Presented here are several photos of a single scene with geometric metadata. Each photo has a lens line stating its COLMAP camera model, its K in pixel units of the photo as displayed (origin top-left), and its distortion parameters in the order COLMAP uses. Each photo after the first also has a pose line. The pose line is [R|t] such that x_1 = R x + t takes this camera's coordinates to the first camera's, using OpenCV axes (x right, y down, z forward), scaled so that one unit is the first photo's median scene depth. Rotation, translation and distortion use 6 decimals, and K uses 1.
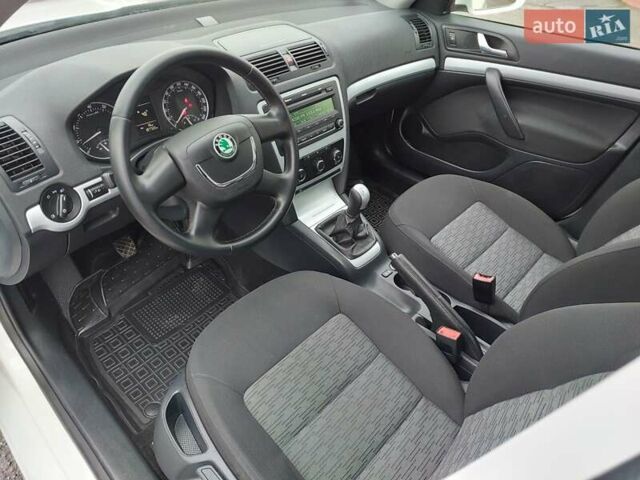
lens RADIAL K [[432.1, 0, 316.7], [0, 432.1, 249.3], [0, 0, 1]] dist [0.021379, -0.002689]
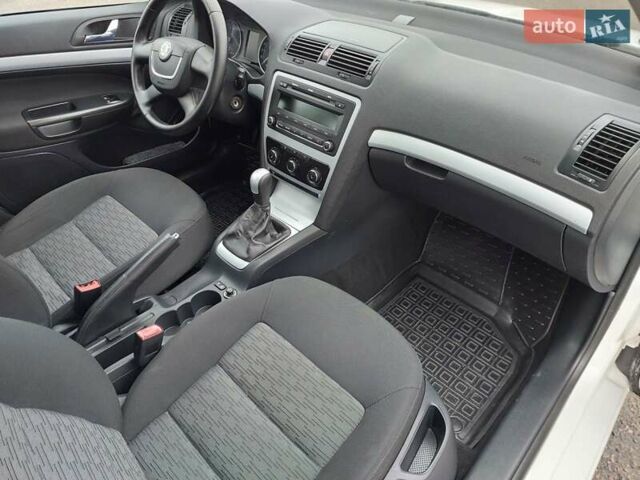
lens RADIAL K [[432.1, 0, 316.7], [0, 432.1, 249.3], [0, 0, 1]] dist [0.021379, -0.002689]
pose [[-0.011100, 0.597294, -0.801946, 0.828083], [-0.669307, 0.591403, 0.449745, -0.522233], [0.742903, 0.541740, 0.393209, 0.741541]]
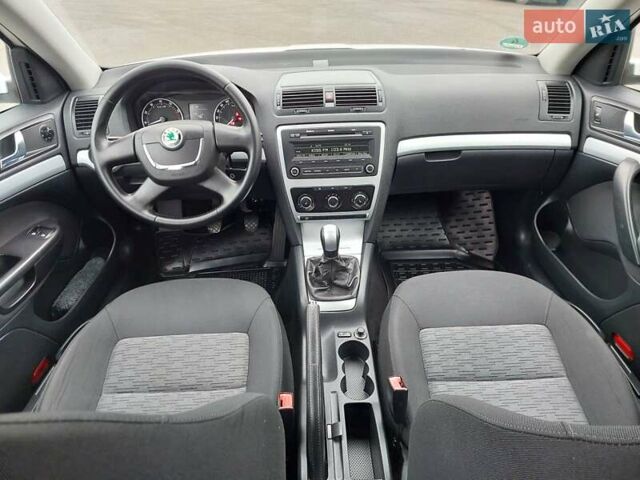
lens RADIAL K [[436.4, 0, 320.0], [0, 436.4, 240.0], [0, 0, 1]] dist [0.037097, -0.001000]
pose [[0.711918, 0.328109, -0.620900, 0.612901], [-0.420266, 0.907398, -0.002367, -0.095995], [0.562627, 0.262628, 0.783886, 0.213562]]
